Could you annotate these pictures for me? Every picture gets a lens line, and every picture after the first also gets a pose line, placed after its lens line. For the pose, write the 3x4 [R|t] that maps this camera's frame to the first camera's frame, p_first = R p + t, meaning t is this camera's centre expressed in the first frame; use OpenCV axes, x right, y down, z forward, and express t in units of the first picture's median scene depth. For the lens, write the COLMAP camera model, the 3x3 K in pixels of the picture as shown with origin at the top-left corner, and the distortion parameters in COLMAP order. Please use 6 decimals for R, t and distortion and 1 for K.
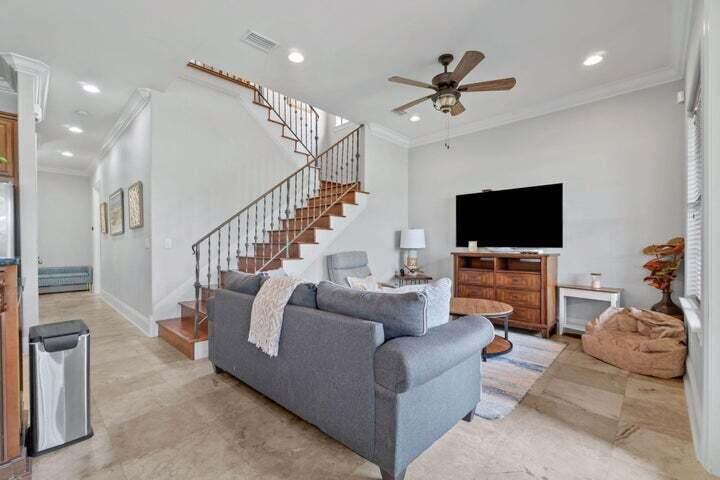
lens RADIAL K [[315.0, 0, 356.5], [0, 315.0, 243.3], [0, 0, 1]] dist [-0.002659, -0.000177]
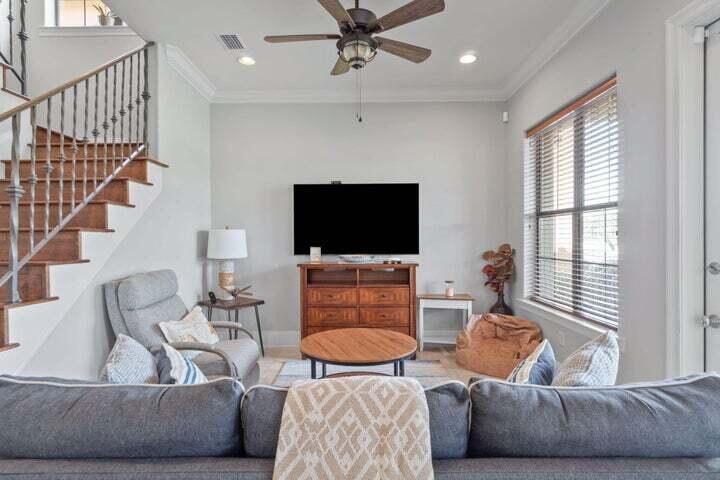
lens RADIAL K [[388.7, 0, 360.0], [0, 388.7, 240.0], [0, 0, 1]] dist [-0.000274, -0.000773]
pose [[0.721618, -0.006238, 0.692263, -0.228713], [0.002718, 0.999977, 0.006178, -0.033216], [-0.692286, -0.002576, 0.721619, 0.289769]]
